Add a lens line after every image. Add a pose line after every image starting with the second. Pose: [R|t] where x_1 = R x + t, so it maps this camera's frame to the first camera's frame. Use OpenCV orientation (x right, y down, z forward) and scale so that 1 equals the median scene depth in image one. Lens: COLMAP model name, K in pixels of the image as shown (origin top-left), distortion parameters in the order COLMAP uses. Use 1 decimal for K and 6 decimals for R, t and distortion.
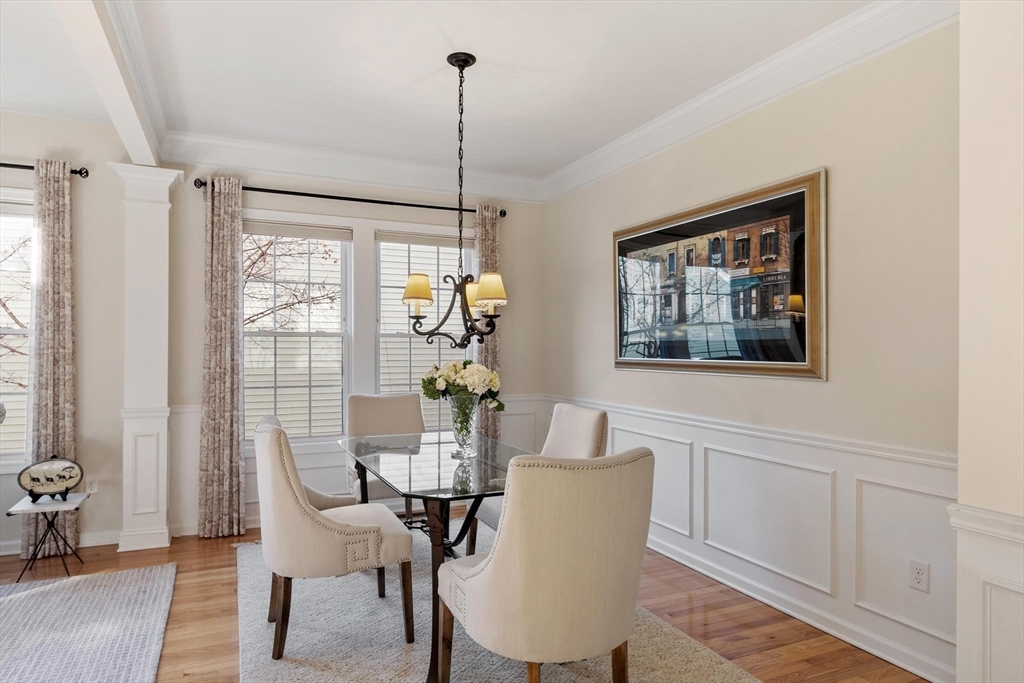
lens RADIAL K [[628.0, 0, 512.2], [0, 628.0, 346.0], [0, 0, 1]] dist [0.015251, 0.001075]
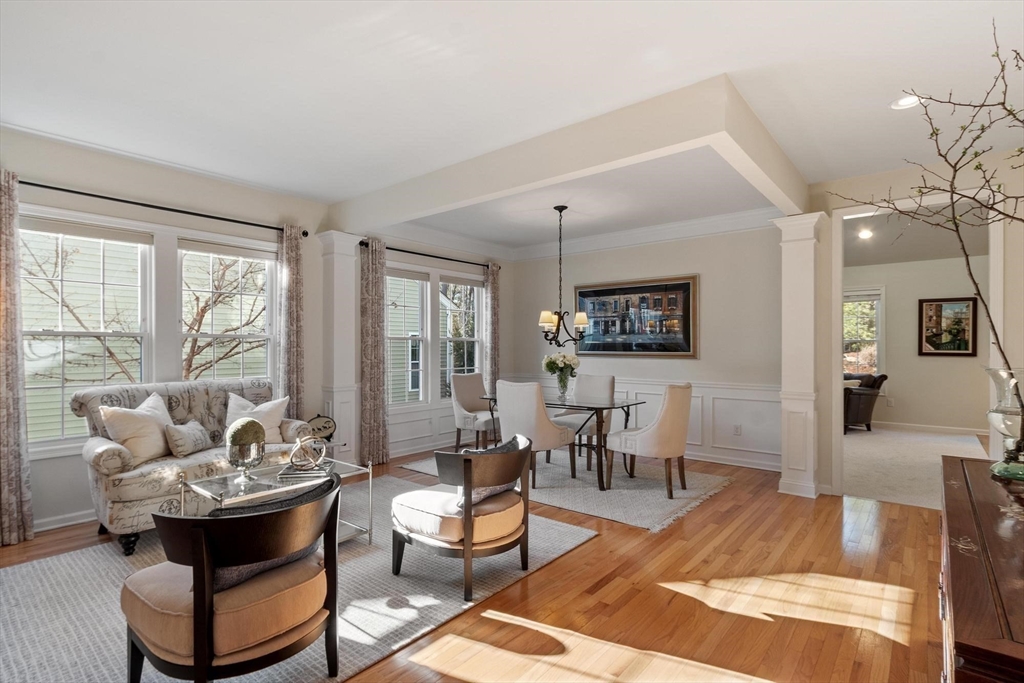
lens RADIAL K [[534.0, 0, 509.6], [0, 534.0, 337.2], [0, 0, 1]] dist [0.000094, -0.000497]
pose [[0.886097, 0.005963, 0.463462, -0.944759], [0.000363, 0.999908, -0.013559, -0.004111], [-0.463500, 0.012183, 0.886013, -0.430067]]
